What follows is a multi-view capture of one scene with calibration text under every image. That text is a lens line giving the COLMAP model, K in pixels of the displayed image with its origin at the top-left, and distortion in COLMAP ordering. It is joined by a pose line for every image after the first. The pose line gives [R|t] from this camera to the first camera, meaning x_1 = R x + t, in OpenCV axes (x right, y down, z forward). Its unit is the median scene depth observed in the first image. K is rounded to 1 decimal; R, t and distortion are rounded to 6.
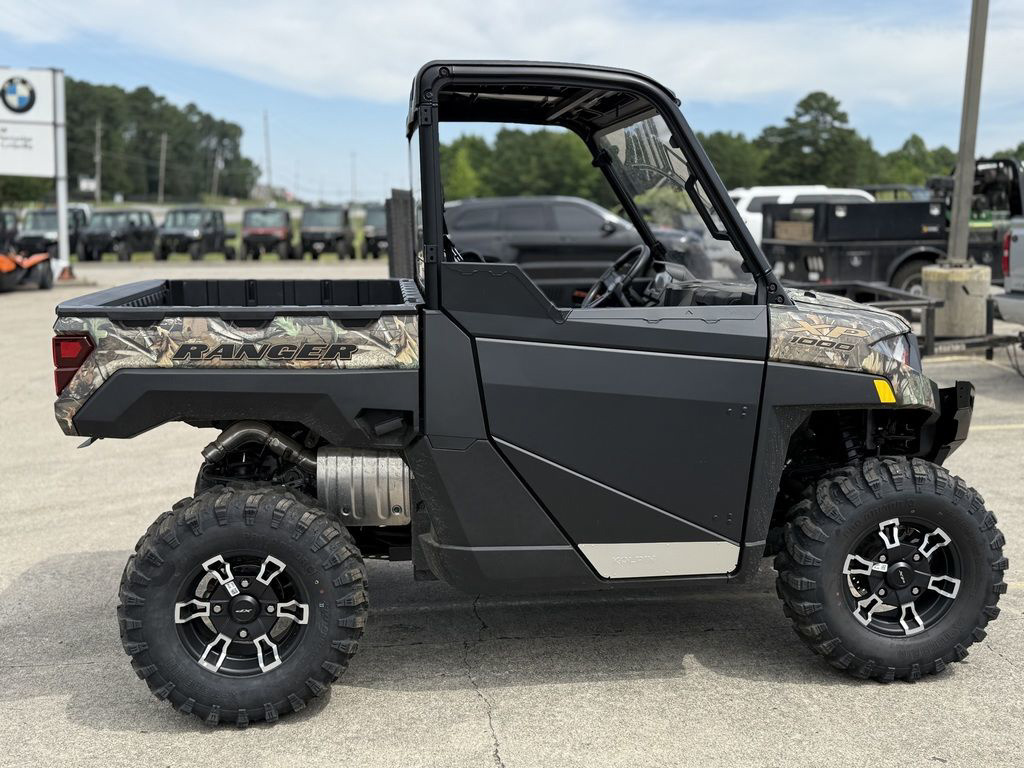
lens RADIAL K [[1147.8, 0, 514.1], [0, 1147.8, 388.0], [0, 0, 1]] dist [0.056392, 0.000000]
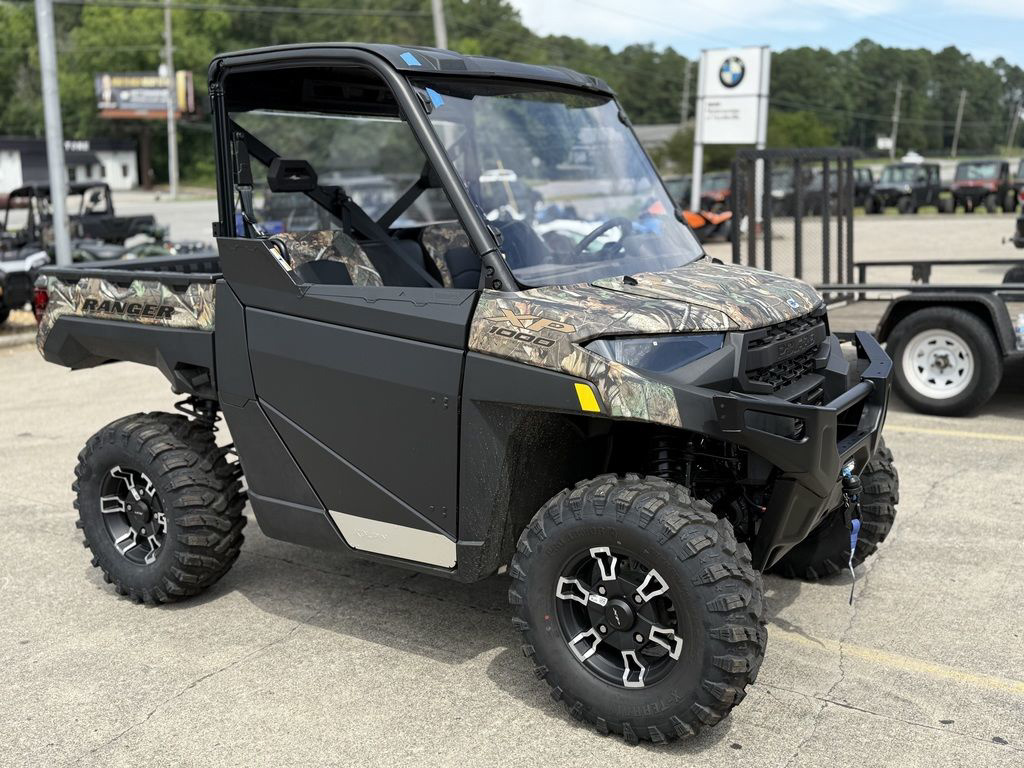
lens RADIAL K [[1040.3, 0, 507.9], [0, 1040.3, 383.3], [0, 0, 1]] dist [0.040583, 0.000000]
pose [[0.766281, 0.104344, -0.633976, 0.766314], [-0.071219, 0.994438, 0.077588, -0.063611], [0.638546, -0.014303, 0.769451, 0.372056]]
